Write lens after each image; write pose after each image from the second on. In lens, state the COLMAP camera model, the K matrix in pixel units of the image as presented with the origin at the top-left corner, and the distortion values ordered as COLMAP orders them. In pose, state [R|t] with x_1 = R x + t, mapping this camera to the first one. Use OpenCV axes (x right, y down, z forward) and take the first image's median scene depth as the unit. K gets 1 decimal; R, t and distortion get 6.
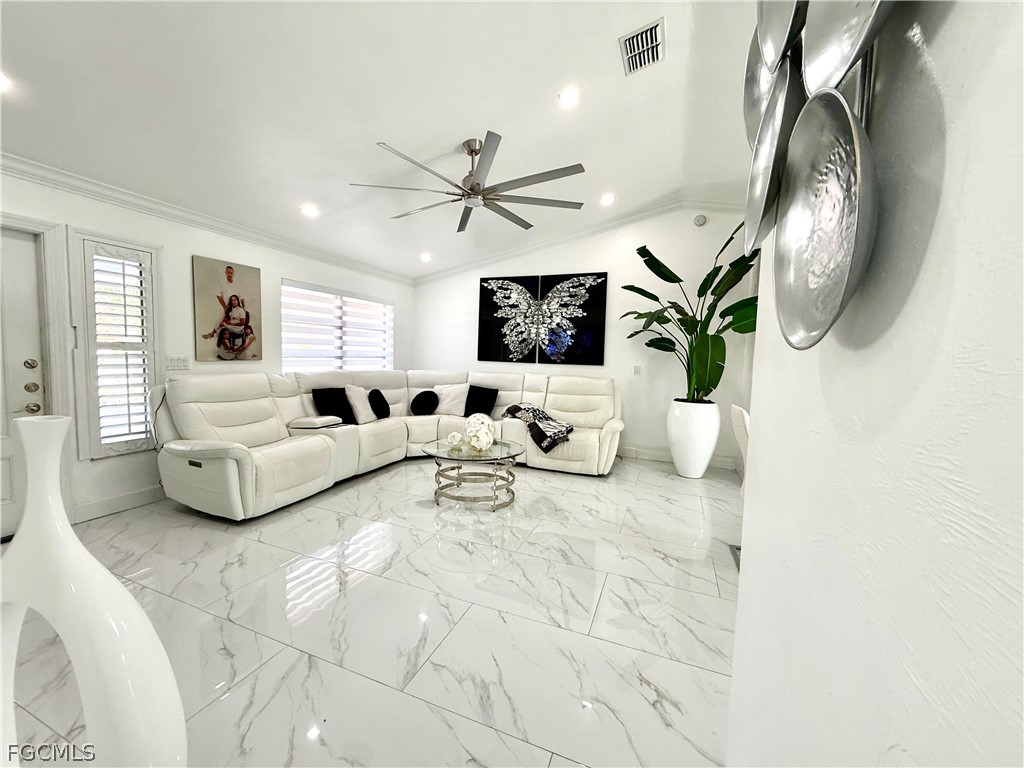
lens RADIAL K [[405.1, 0, 506.9], [0, 405.1, 382.5], [0, 0, 1]] dist [0.001335, -0.000875]
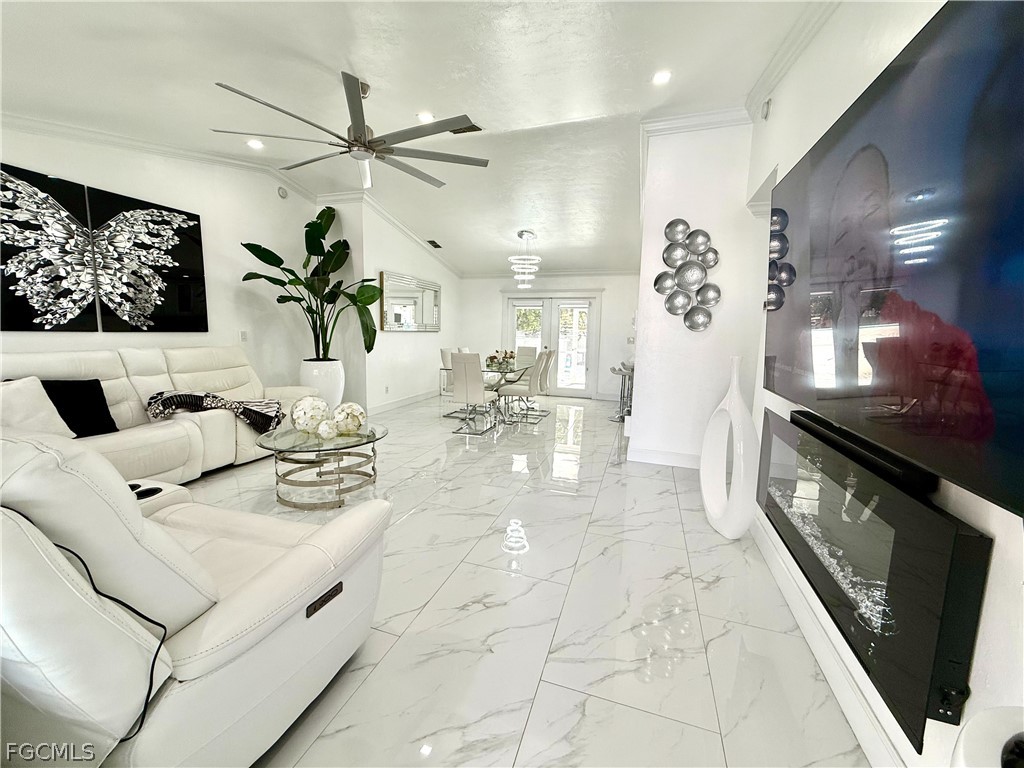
lens RADIAL K [[405.1, 0, 508.7], [0, 405.1, 382.5], [0, 0, 1]] dist [0.001335, -0.000875]
pose [[-0.060444, -0.157065, 0.985737, -0.731126], [0.044710, 0.986125, 0.159868, -0.052609], [-0.997170, 0.053735, -0.052583, 0.512694]]
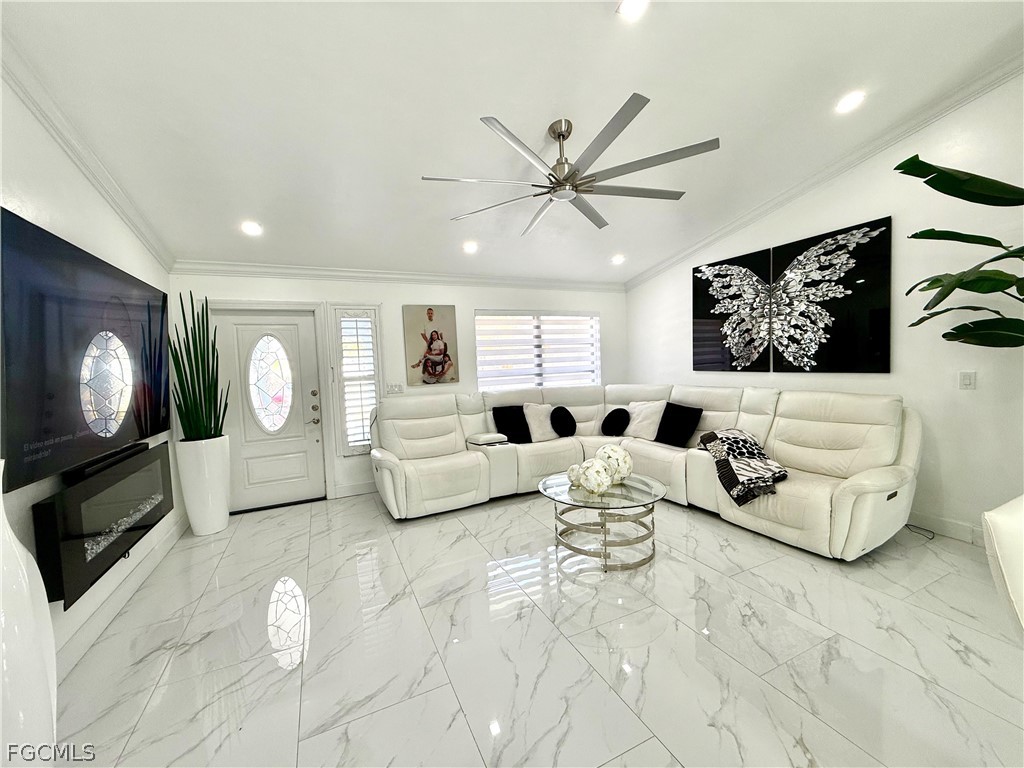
lens RADIAL K [[405.1, 0, 508.4], [0, 405.1, 383.0], [0, 0, 1]] dist [0.001335, -0.000875]
pose [[0.731855, -0.018981, -0.681196, 0.272517], [0.013879, 0.999820, -0.012948, -0.031782], [0.681319, 0.000021, 0.731986, 0.210726]]
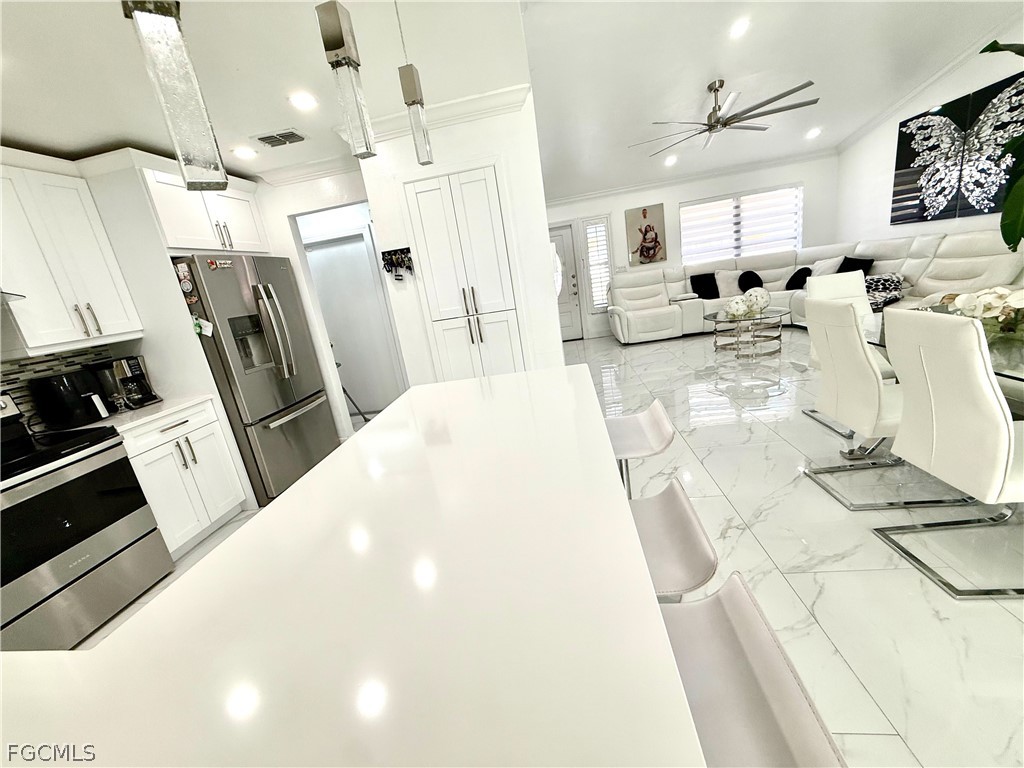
lens RADIAL K [[405.1, 0, 507.8], [0, 405.1, 382.1], [0, 0, 1]] dist [0.001335, -0.000875]
pose [[0.255882, 0.178913, -0.950008, 0.813441], [0.094840, 0.973338, 0.208852, 0.020058], [0.962045, -0.143540, 0.232092, -0.081872]]
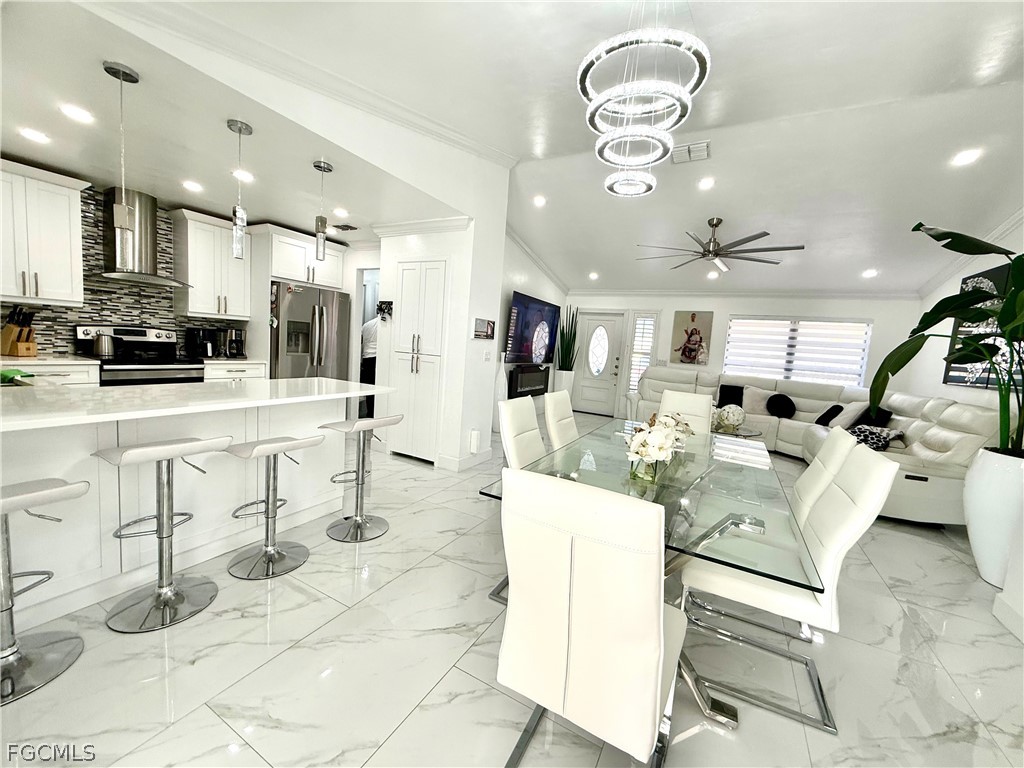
lens RADIAL K [[405.1, 0, 508.2], [0, 405.1, 382.4], [0, 0, 1]] dist [0.001335, -0.000875]
pose [[-0.112459, 0.058877, -0.991911, 1.060206], [-0.146319, 0.986380, 0.075138, 0.010585], [0.982824, 0.153586, -0.102312, 0.326655]]
